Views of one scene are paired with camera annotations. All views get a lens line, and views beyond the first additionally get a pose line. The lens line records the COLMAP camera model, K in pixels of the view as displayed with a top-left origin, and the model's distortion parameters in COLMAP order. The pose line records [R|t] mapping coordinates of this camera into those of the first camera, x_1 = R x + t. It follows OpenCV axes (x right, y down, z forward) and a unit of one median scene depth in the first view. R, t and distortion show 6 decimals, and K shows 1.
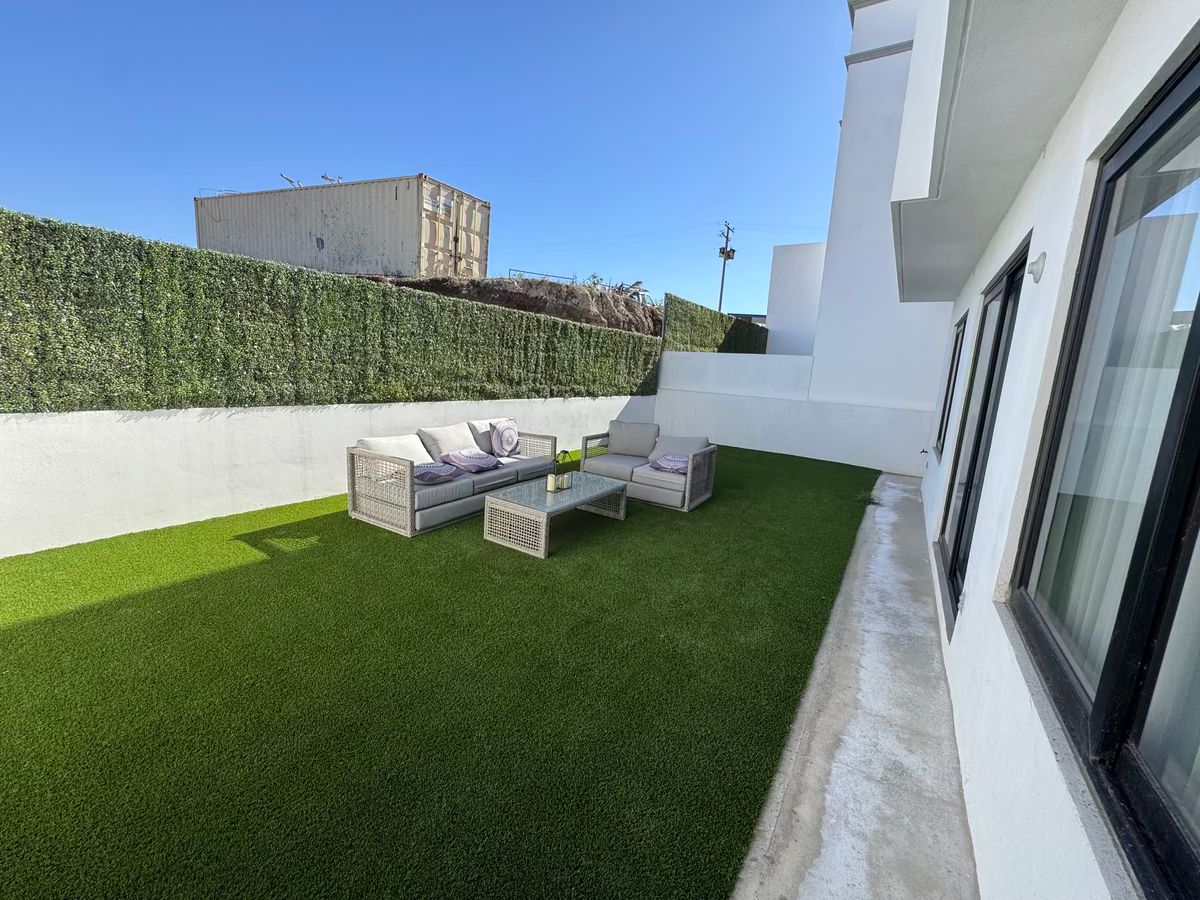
lens RADIAL K [[483.3, 0, 599.9], [0, 483.3, 448.7], [0, 0, 1]] dist [-0.003216, 0.000692]
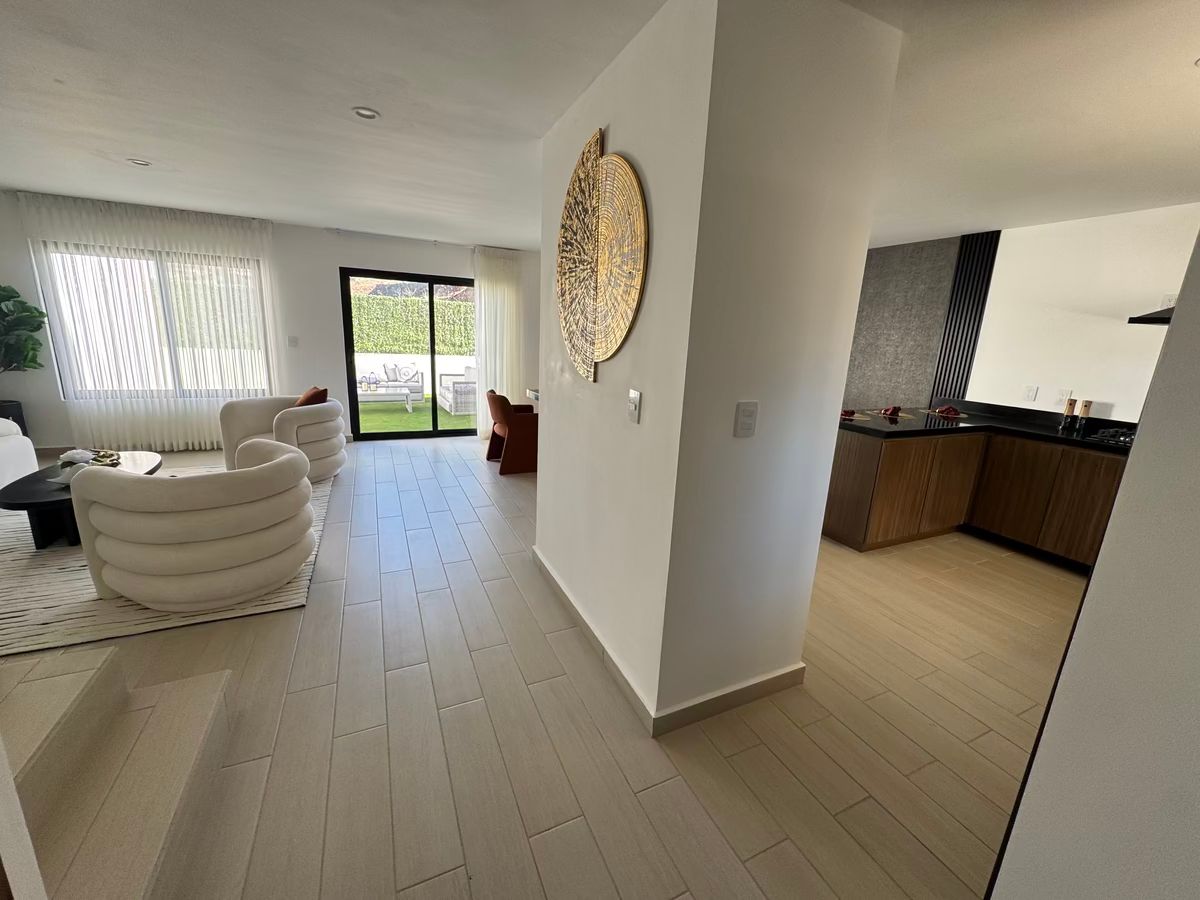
lens RADIAL K [[483.3, 0, 599.8], [0, 483.3, 445.9], [0, 0, 1]] dist [-0.003216, 0.000692]
pose [[0.842257, 0.100447, -0.529635, 1.306317], [-0.086759, 0.994937, 0.050724, 0.090082], [0.532048, 0.003228, 0.846708, -0.163935]]
